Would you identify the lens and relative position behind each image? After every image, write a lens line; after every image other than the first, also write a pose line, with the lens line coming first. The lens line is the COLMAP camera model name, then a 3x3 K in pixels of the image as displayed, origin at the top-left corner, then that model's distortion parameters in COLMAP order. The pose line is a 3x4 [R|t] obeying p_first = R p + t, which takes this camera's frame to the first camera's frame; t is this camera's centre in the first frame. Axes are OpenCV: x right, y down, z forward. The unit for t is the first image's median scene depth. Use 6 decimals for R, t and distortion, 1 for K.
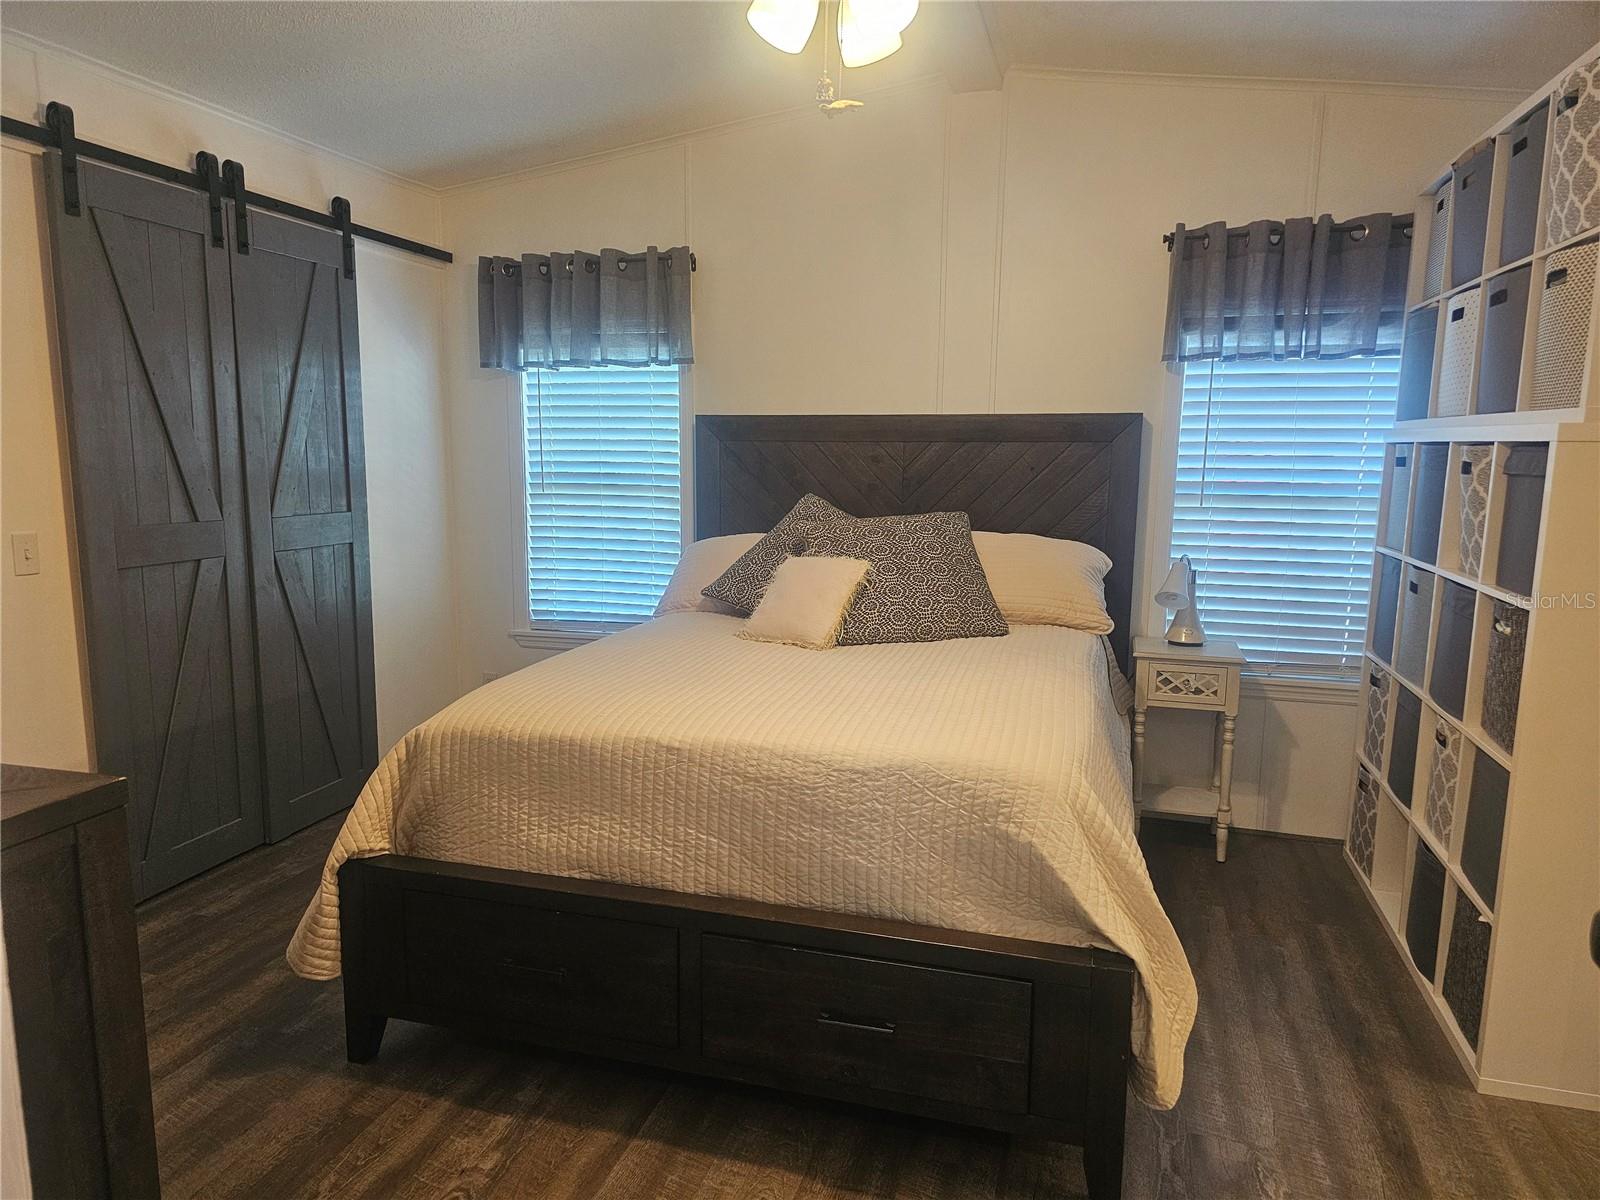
lens RADIAL K [[1073.1, 0, 793.5], [0, 1073.1, 610.8], [0, 0, 1]] dist [0.058339, -0.063576]
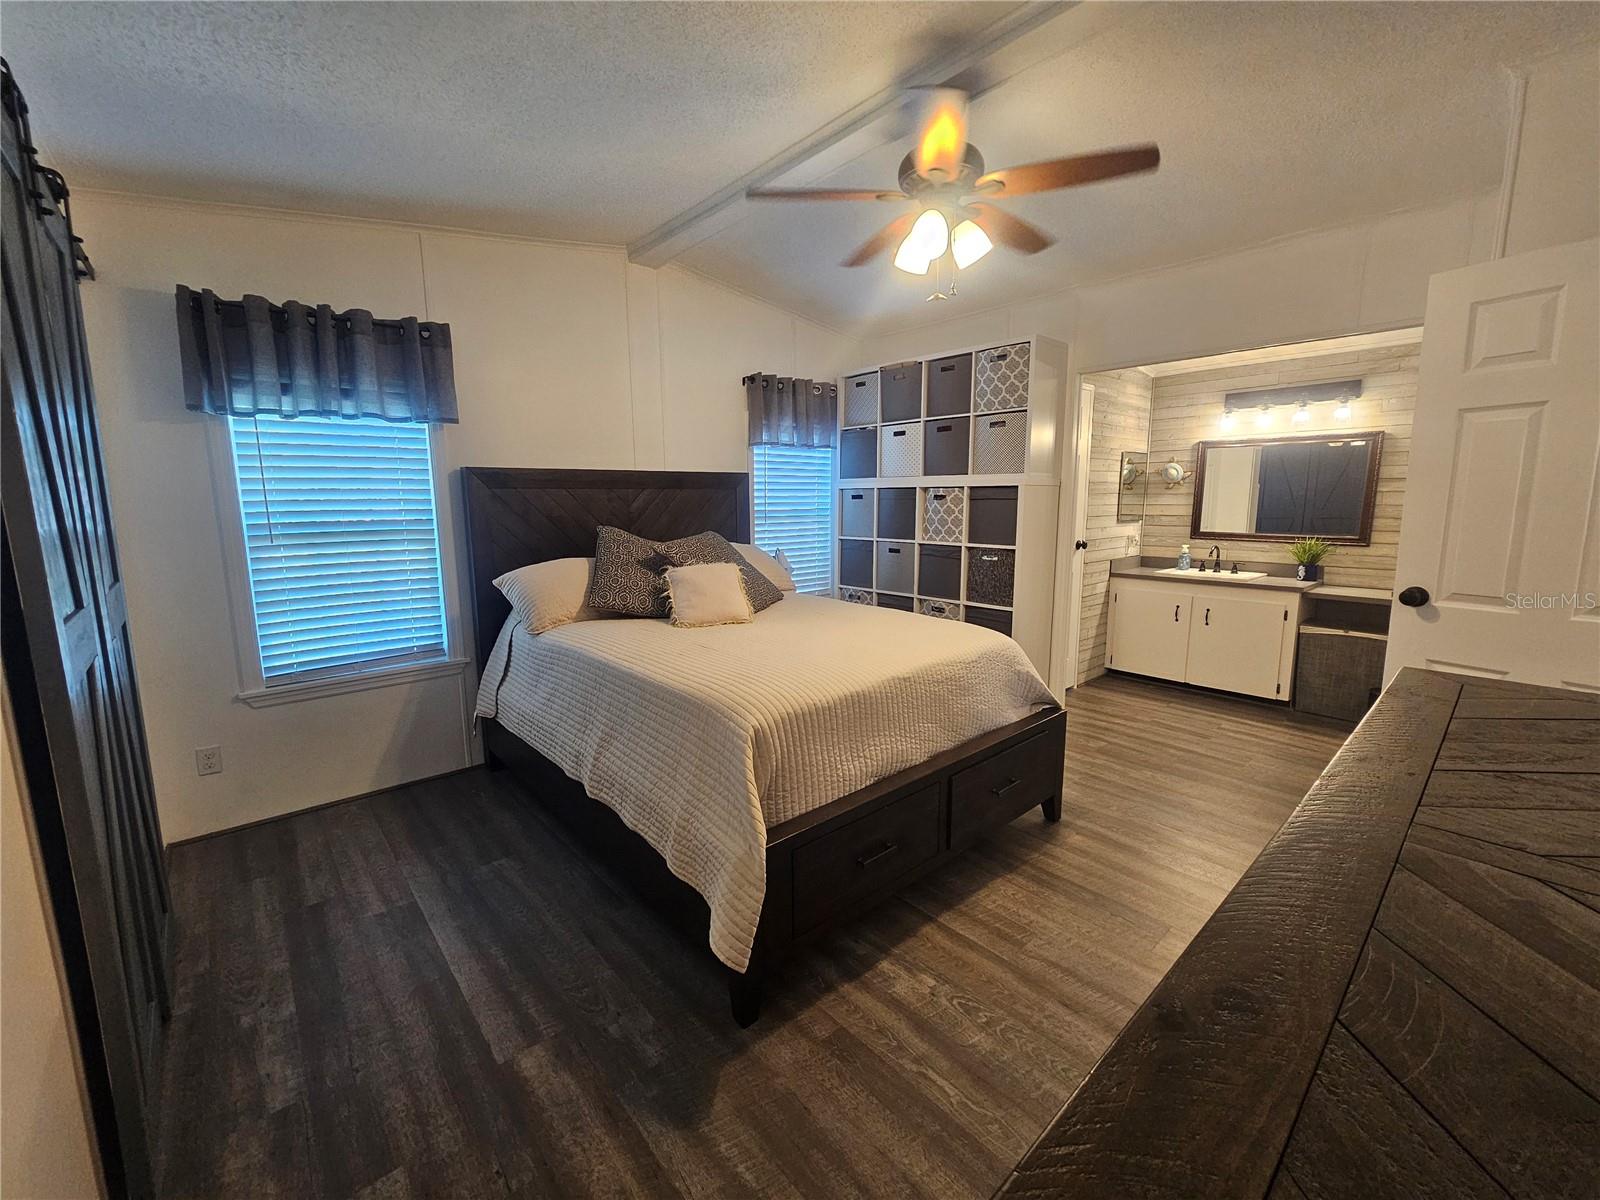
lens RADIAL K [[650.8, 0, 795.5], [0, 650.8, 592.2], [0, 0, 1]] dist [-0.003491, -0.001181]
pose [[0.531314, -0.136631, 0.836085, -0.617324], [0.140205, 0.987481, 0.072275, -0.056015], [-0.835493, 0.078823, 0.543819, 0.379880]]
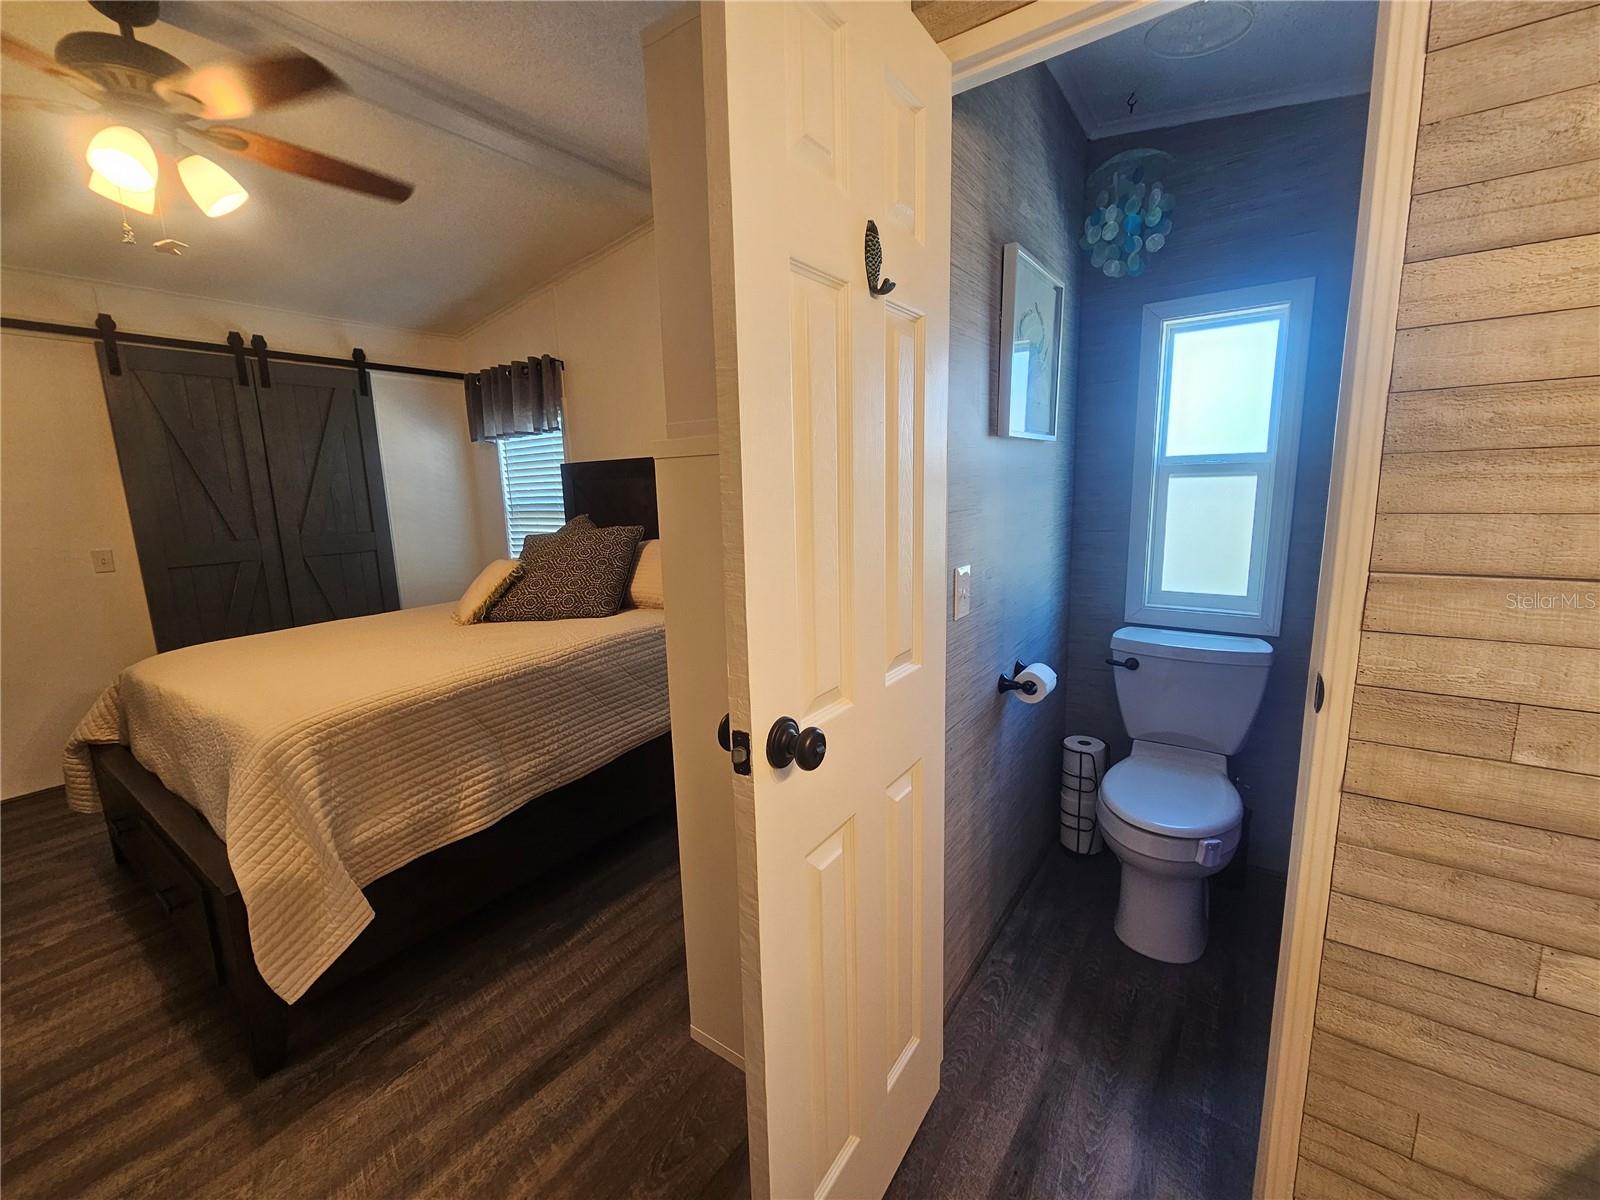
lens RADIAL K [[650.8, 0, 798.1], [0, 650.8, 592.3], [0, 0, 1]] dist [-0.003491, -0.001181]
pose [[0.948730, 0.017649, -0.315594, 0.636465], [-0.008726, 0.999522, 0.029663, -0.034060], [0.315967, -0.025388, 0.948431, 0.262126]]
